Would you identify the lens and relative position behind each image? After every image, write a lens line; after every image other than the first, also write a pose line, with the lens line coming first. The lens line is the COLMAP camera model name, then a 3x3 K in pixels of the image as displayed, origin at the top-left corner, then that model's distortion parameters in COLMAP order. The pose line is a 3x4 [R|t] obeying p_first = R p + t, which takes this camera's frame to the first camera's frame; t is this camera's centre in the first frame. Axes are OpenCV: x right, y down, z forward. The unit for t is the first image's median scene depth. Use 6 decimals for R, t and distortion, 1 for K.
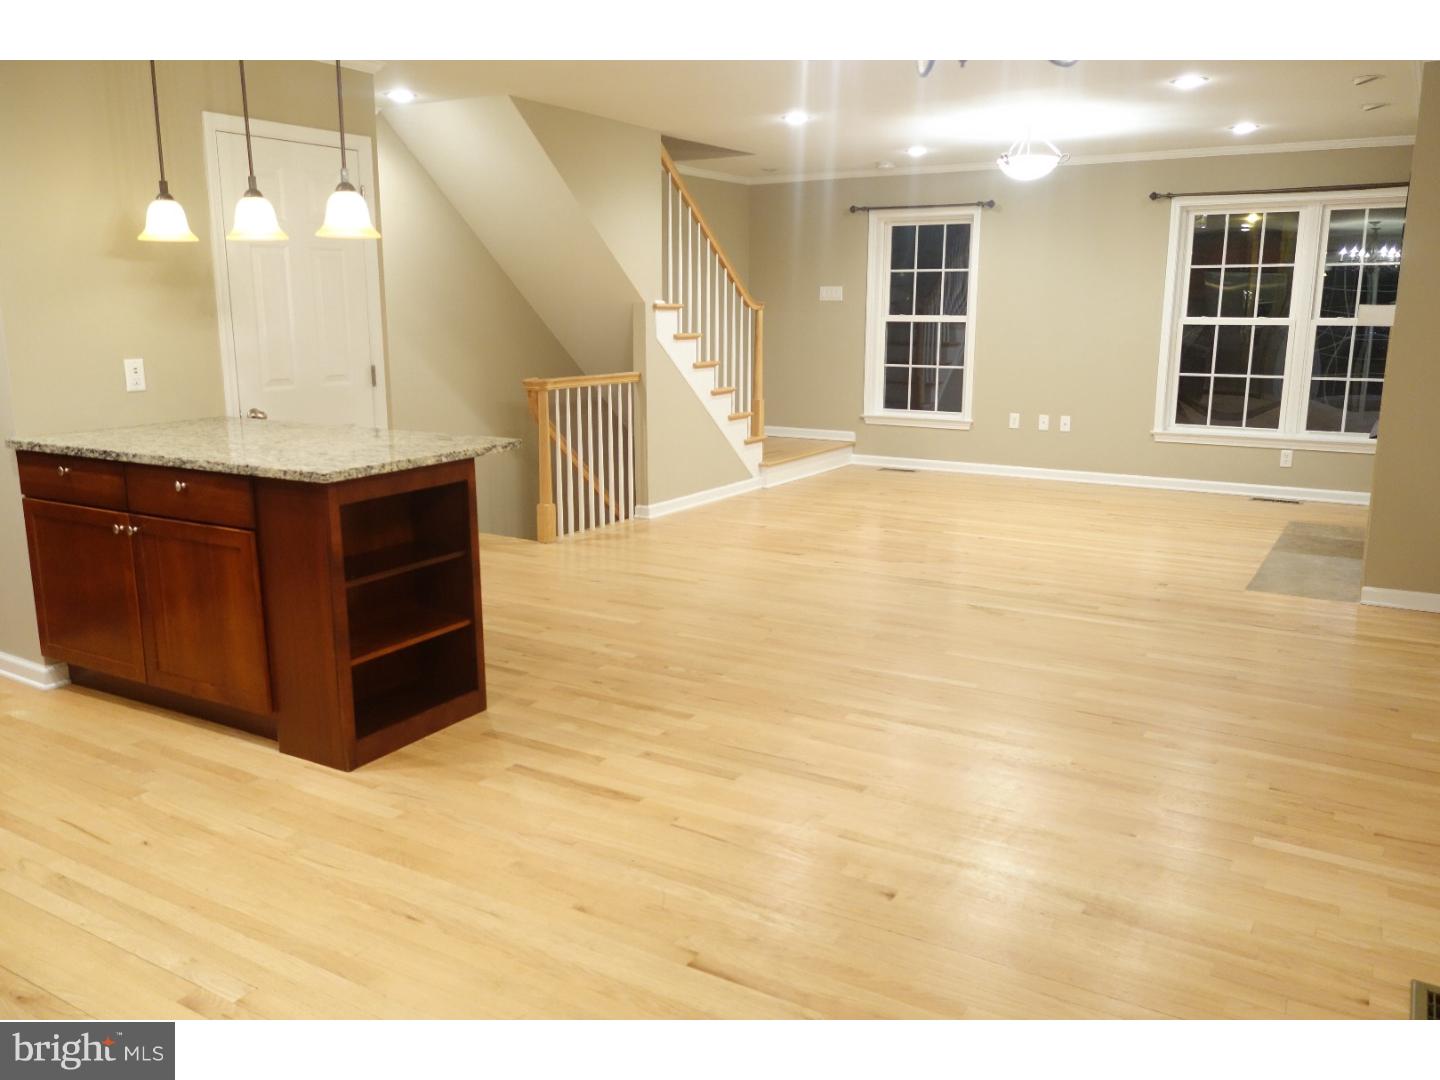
lens RADIAL K [[1134.1, 0, 710.4], [0, 1134.1, 534.2], [0, 0, 1]] dist [0.011827, -0.002562]
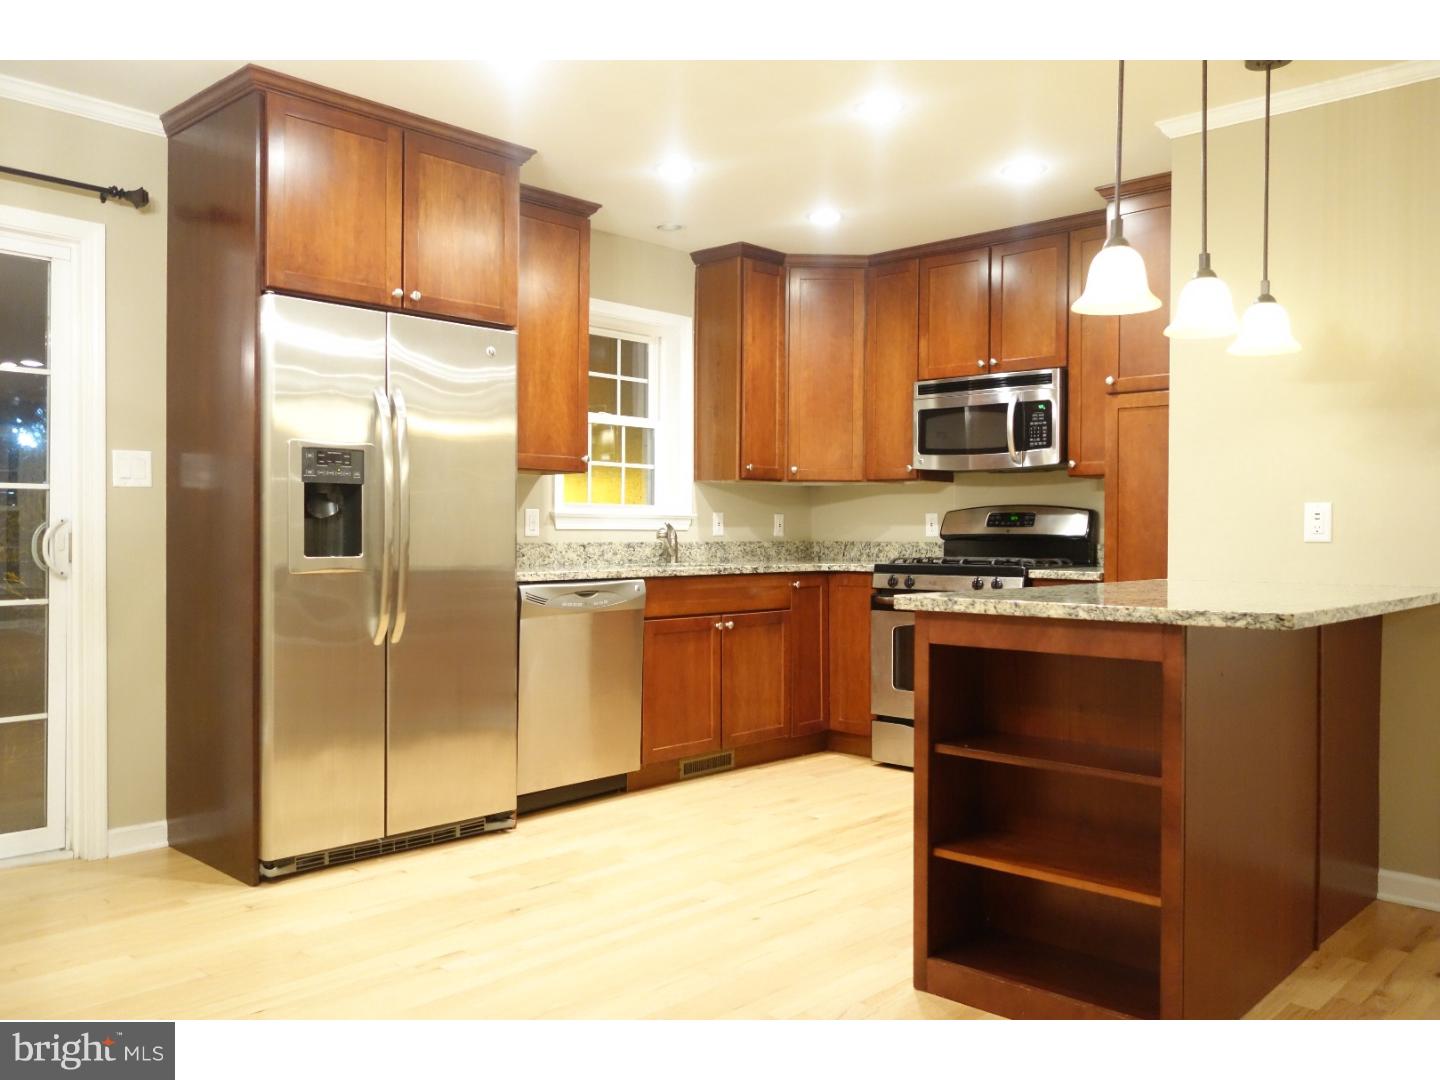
lens RADIAL K [[1134.1, 0, 720.5], [0, 1134.1, 541.0], [0, 0, 1]] dist [0.011827, -0.002562]
pose [[-0.210809, 0.004817, -0.977515, 0.424666], [-0.204480, 0.977648, 0.048915, -0.091217], [0.955901, 0.210194, -0.205112, 0.873847]]
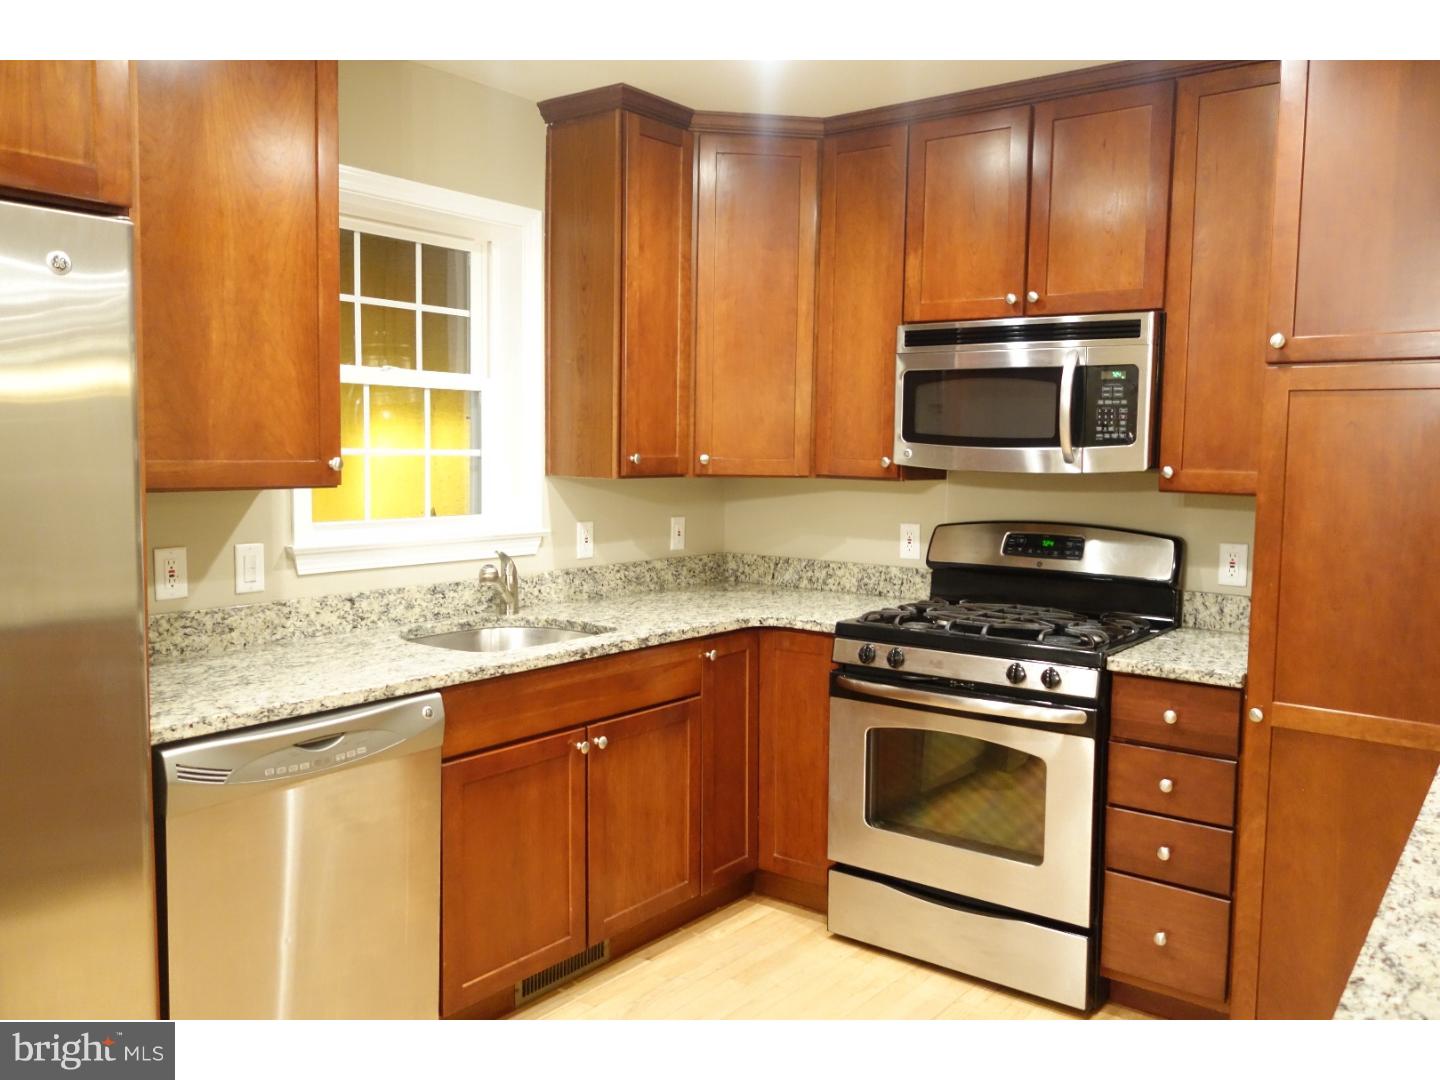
lens RADIAL K [[1134.1, 0, 716.8], [0, 1134.1, 542.2], [0, 0, 1]] dist [0.011827, -0.002562]
pose [[-0.111407, 0.079616, -0.990580, -0.110396], [-0.215426, 0.971149, 0.102283, -0.161830], [0.970144, 0.224792, -0.091042, 0.752568]]
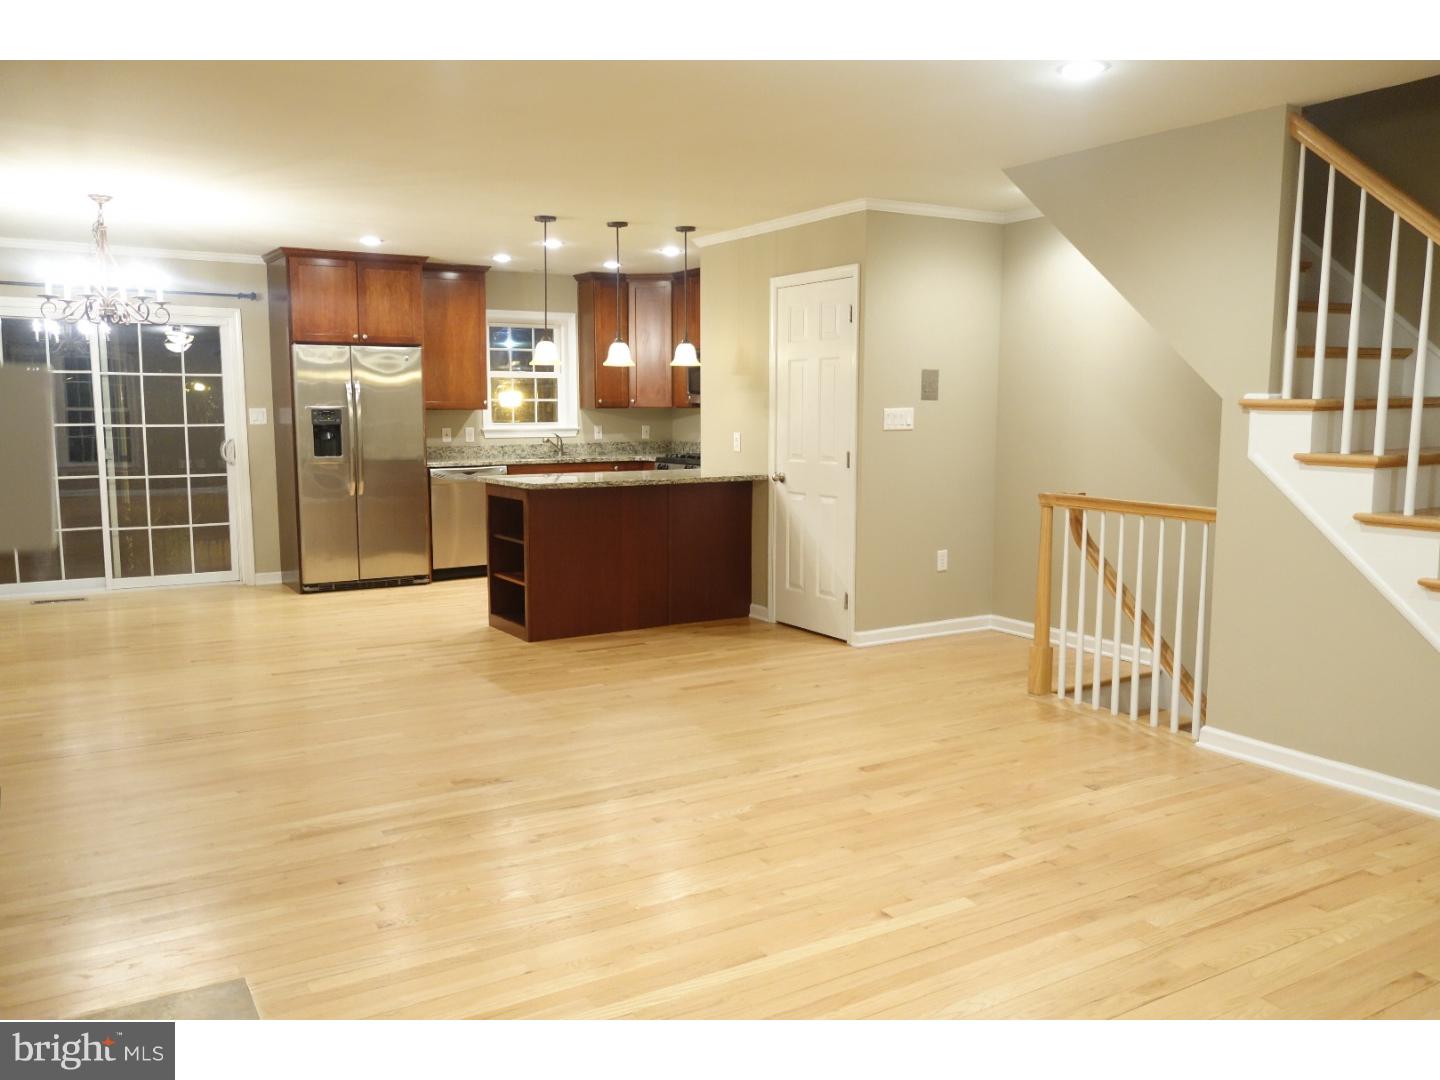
lens RADIAL K [[1134.1, 0, 720.1], [0, 1134.1, 537.3], [0, 0, 1]] dist [0.011827, -0.002562]
pose [[-0.453613, 0.102372, -0.885300, 1.164497], [-0.180442, 0.962256, 0.203726, -0.393362], [0.872741, 0.252158, -0.418019, 1.968319]]
